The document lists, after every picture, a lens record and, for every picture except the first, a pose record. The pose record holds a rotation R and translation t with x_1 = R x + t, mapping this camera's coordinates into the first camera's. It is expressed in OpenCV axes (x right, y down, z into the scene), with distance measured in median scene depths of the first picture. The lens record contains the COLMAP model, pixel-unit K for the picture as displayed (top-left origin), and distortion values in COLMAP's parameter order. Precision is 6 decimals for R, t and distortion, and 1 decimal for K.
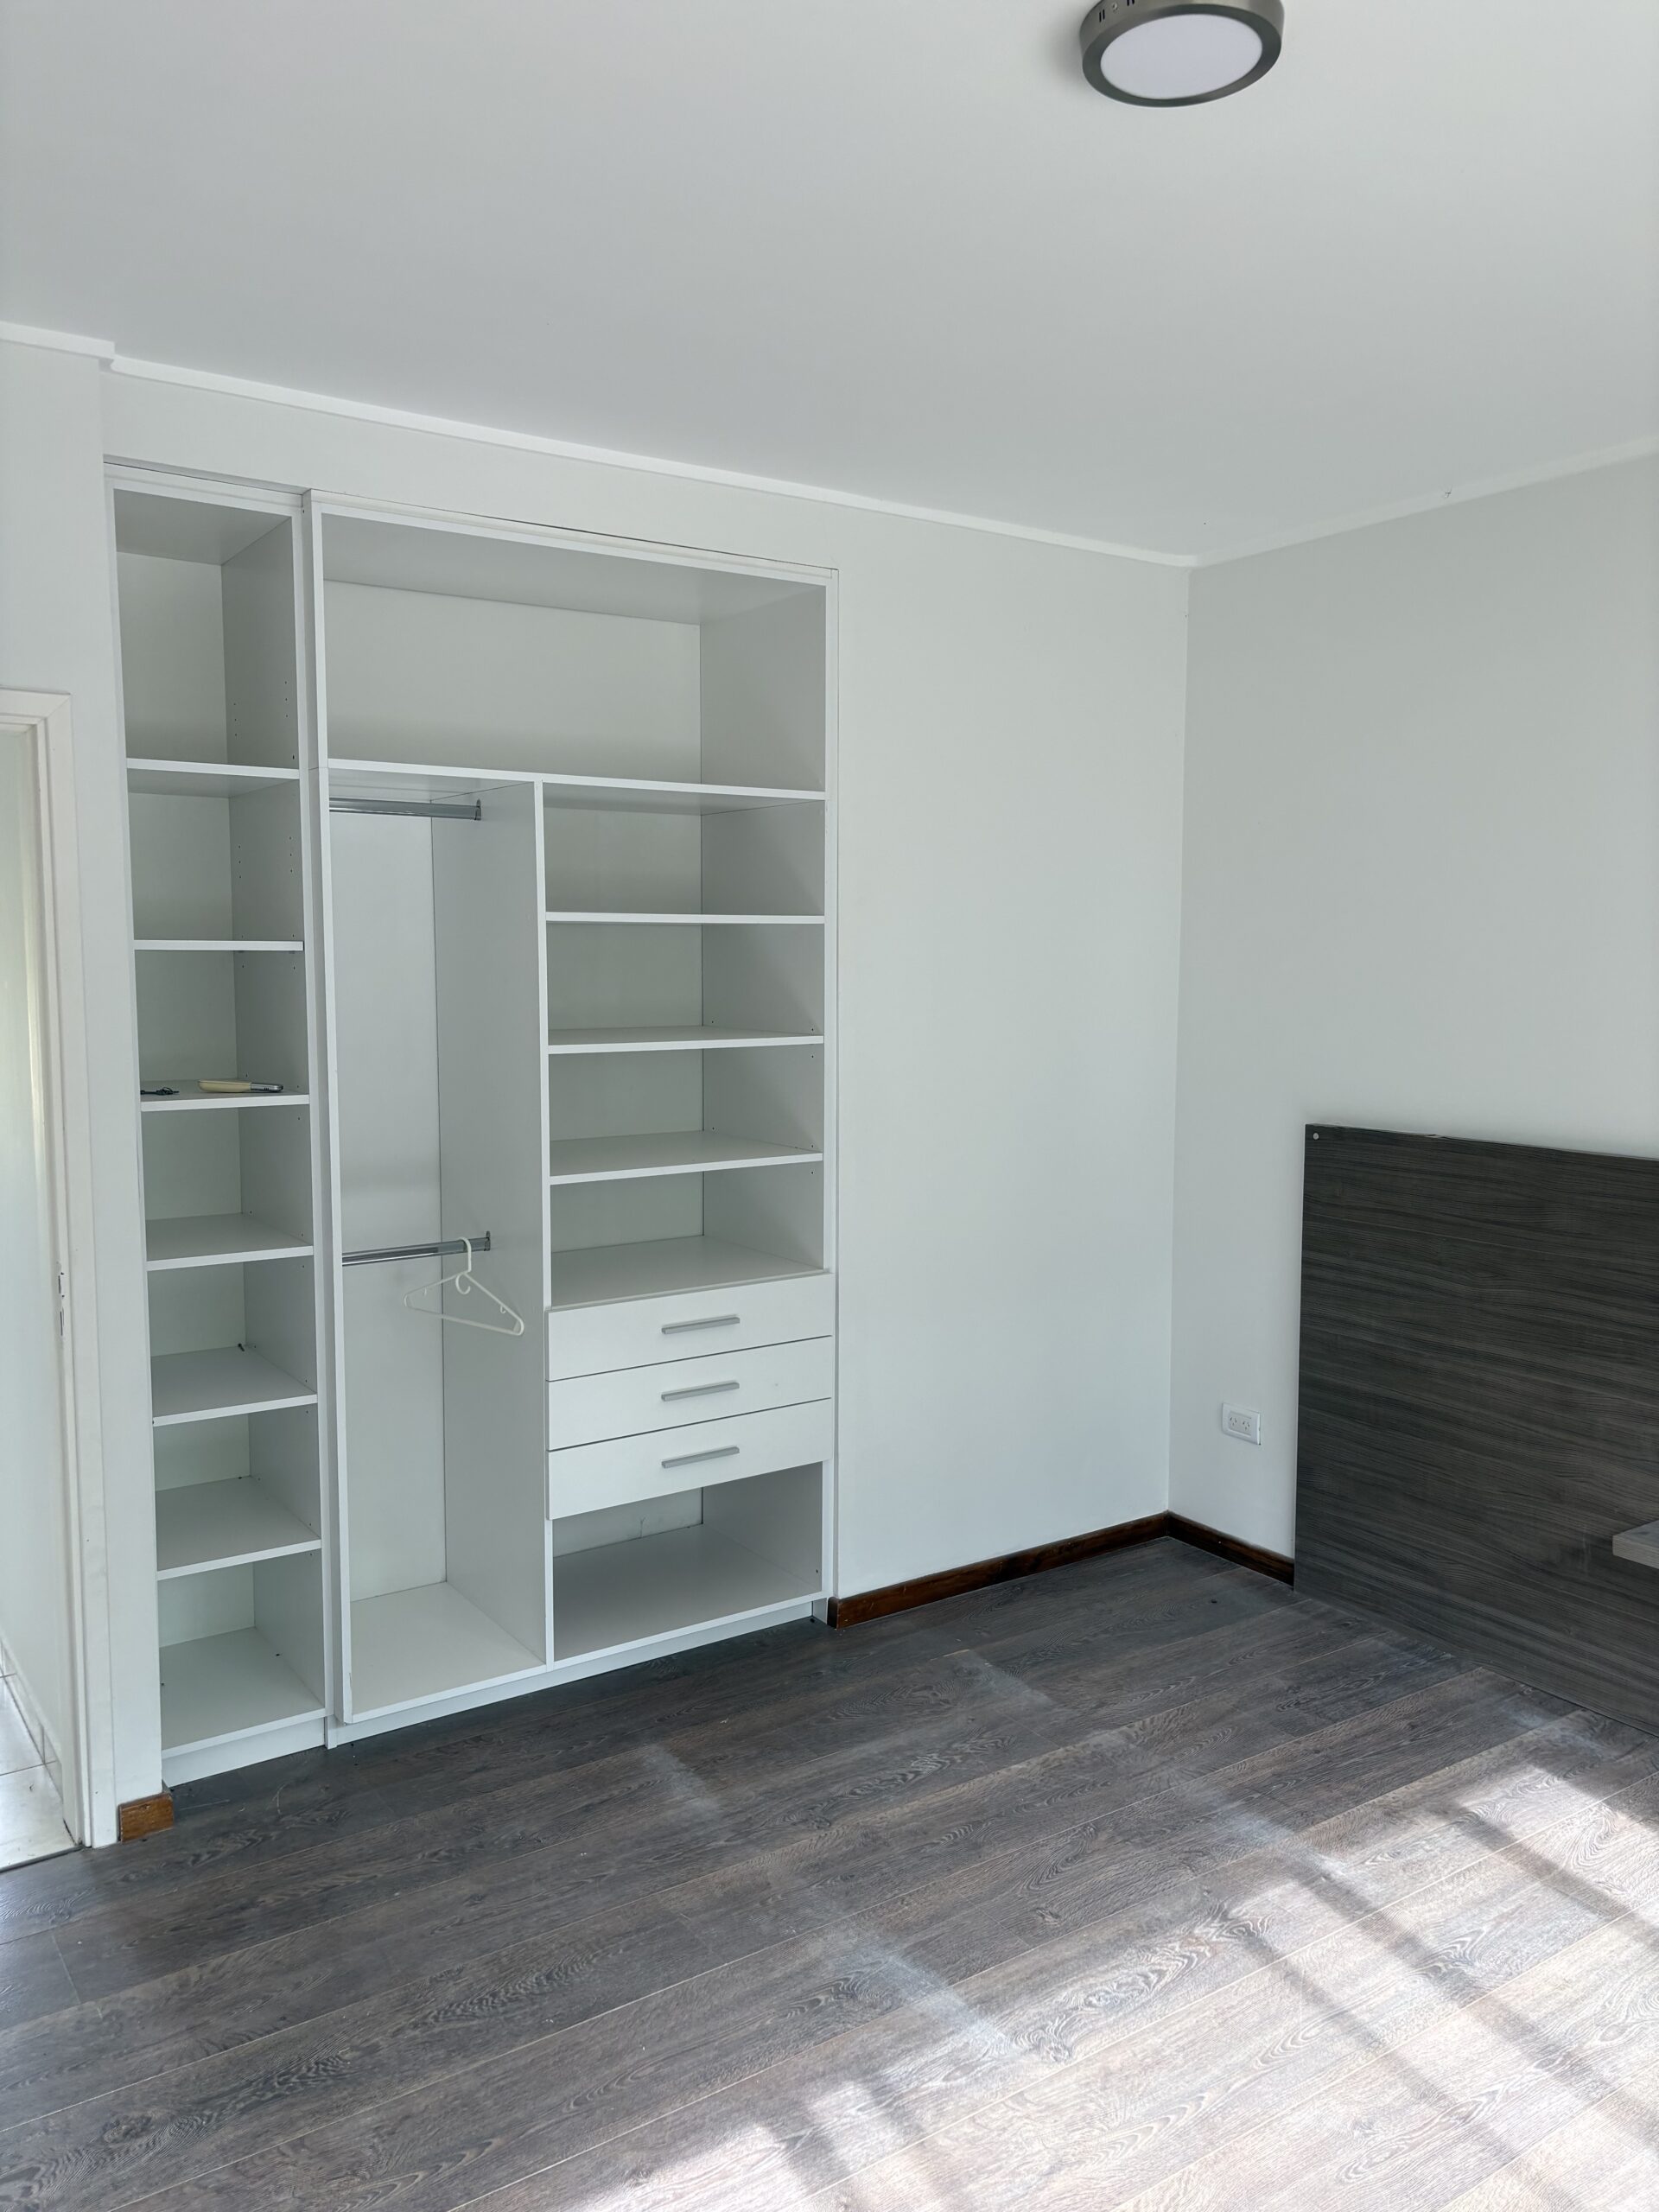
lens RADIAL K [[1669.0, 0, 825.3], [0, 1669.0, 1114.6], [0, 0, 1]] dist [0.082776, -0.087926]
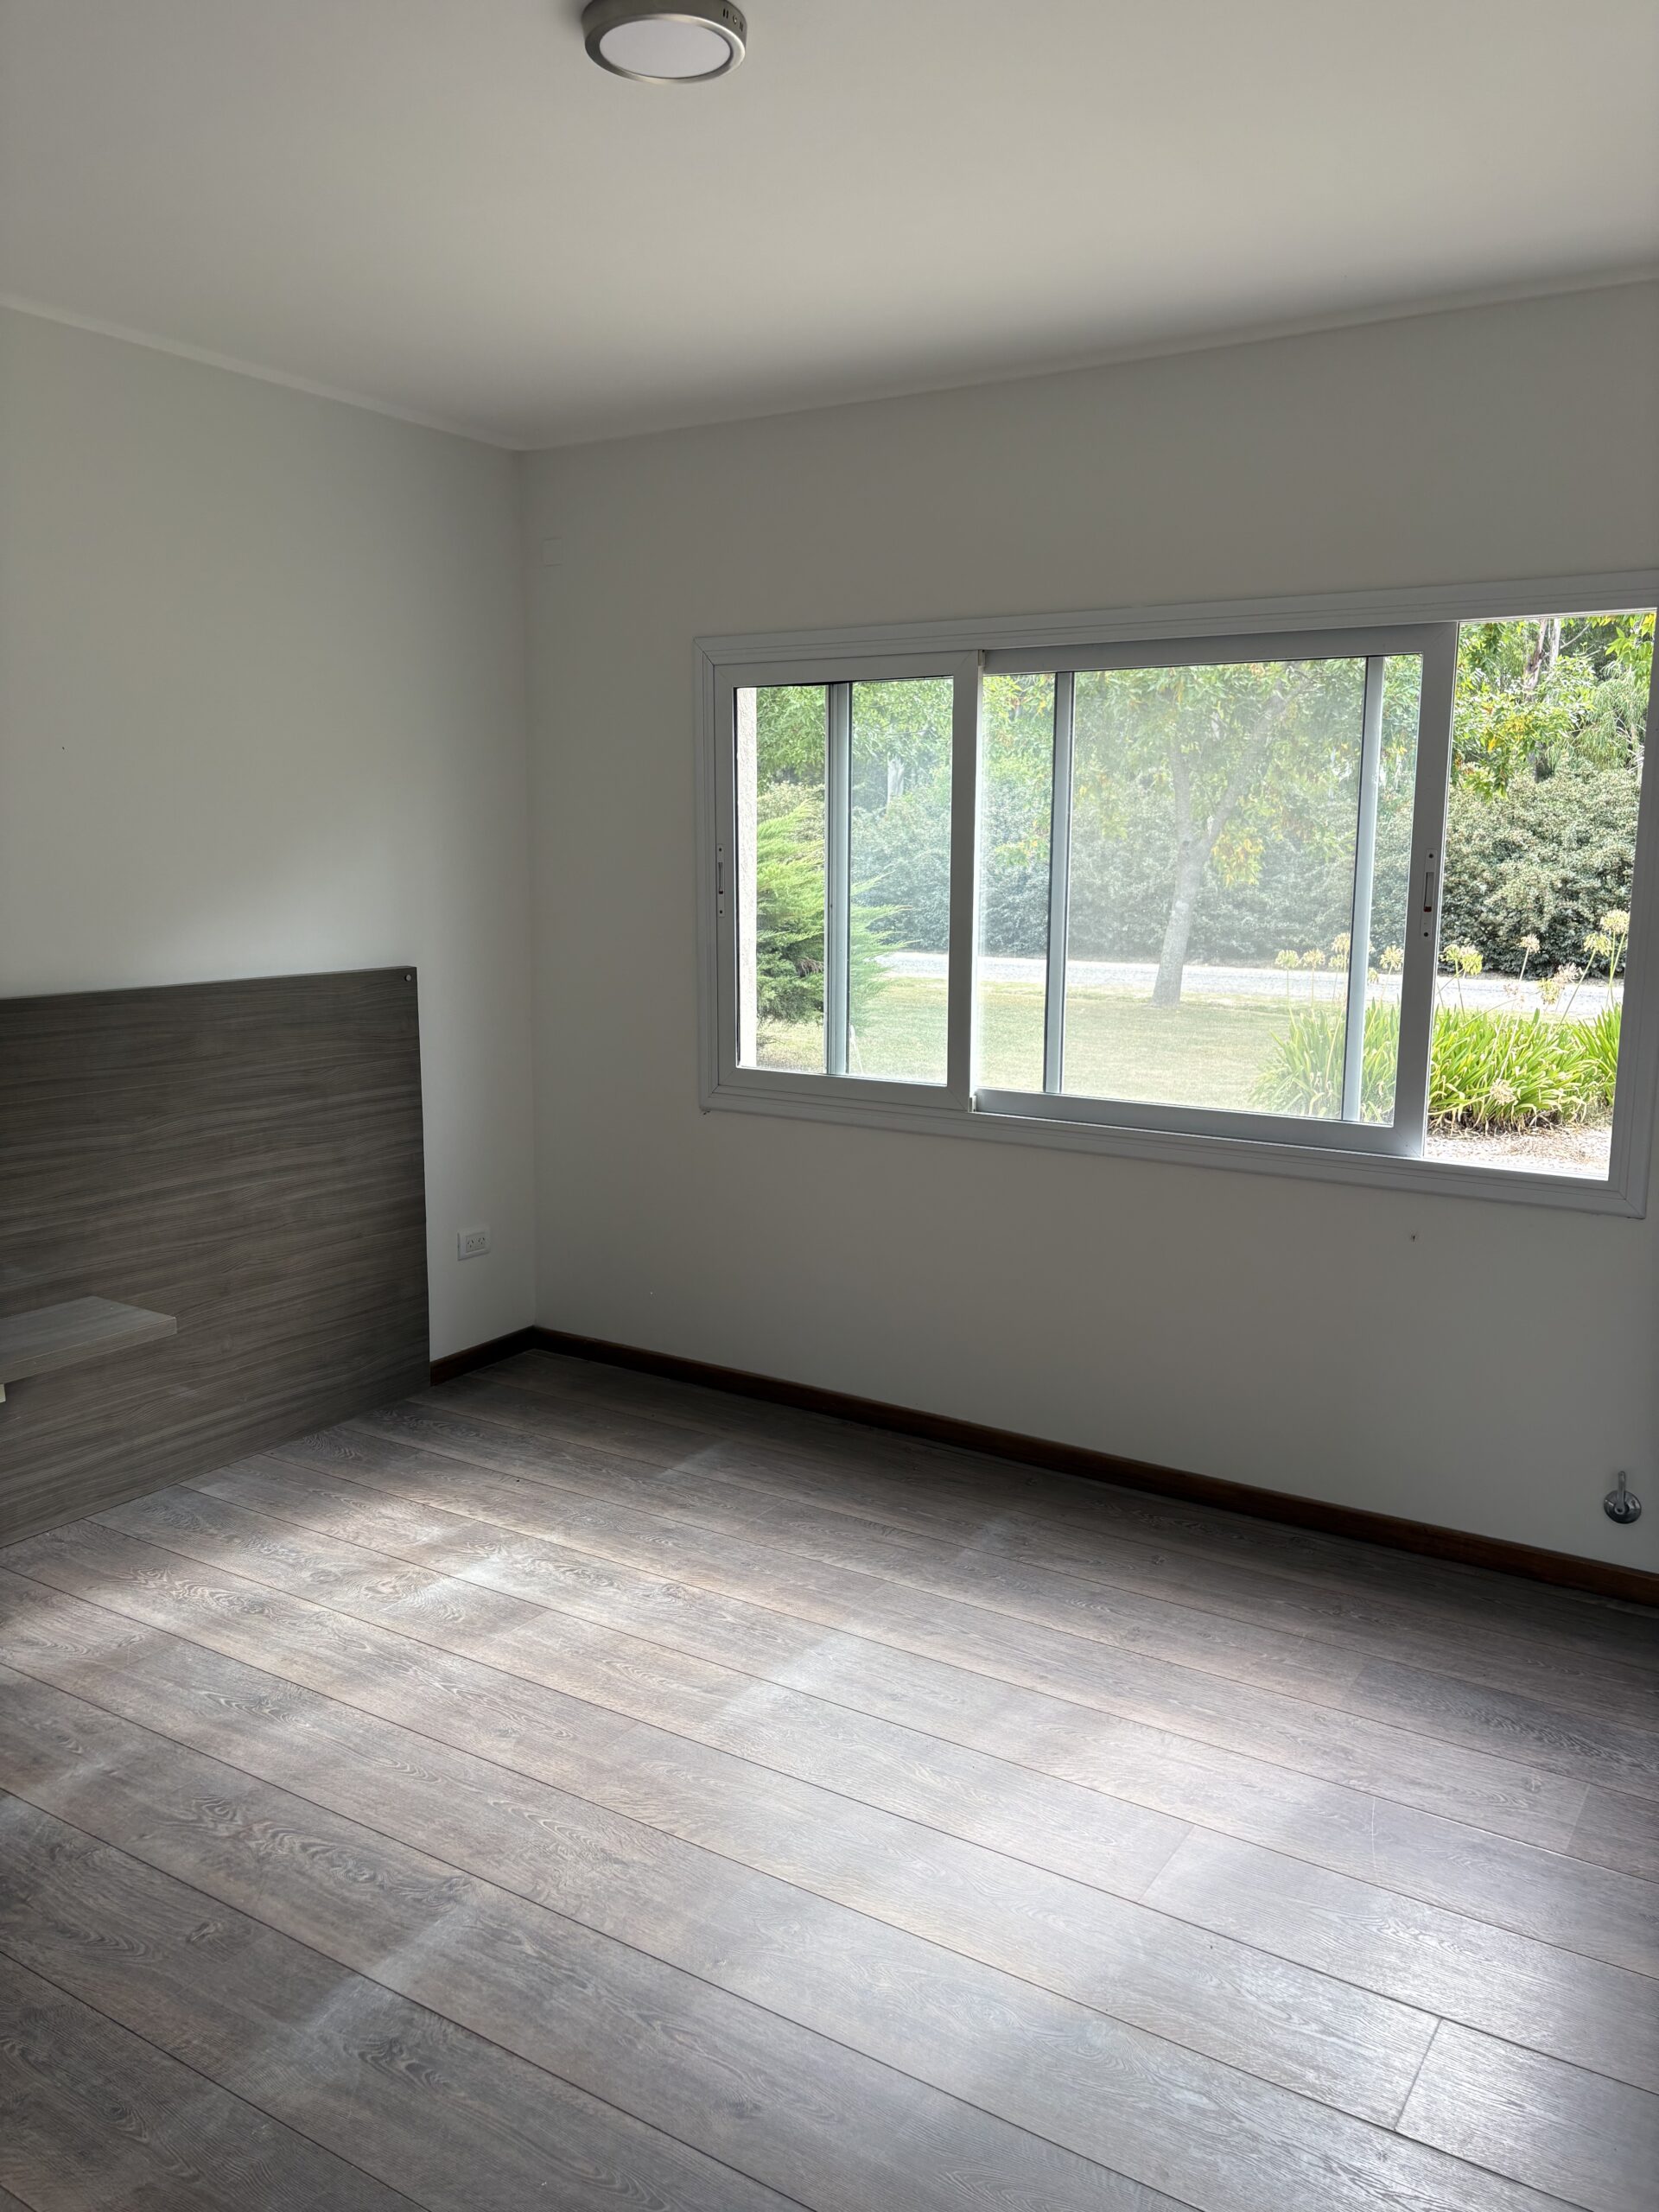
lens RADIAL K [[1669.0, 0, 825.3], [0, 1669.0, 1114.6], [0, 0, 1]] dist [0.082776, -0.087926]
pose [[-0.389496, -0.159959, 0.907031, -0.774066], [0.070888, 0.976675, 0.202682, -0.097275], [-0.918296, 0.143242, -0.369072, 1.049204]]
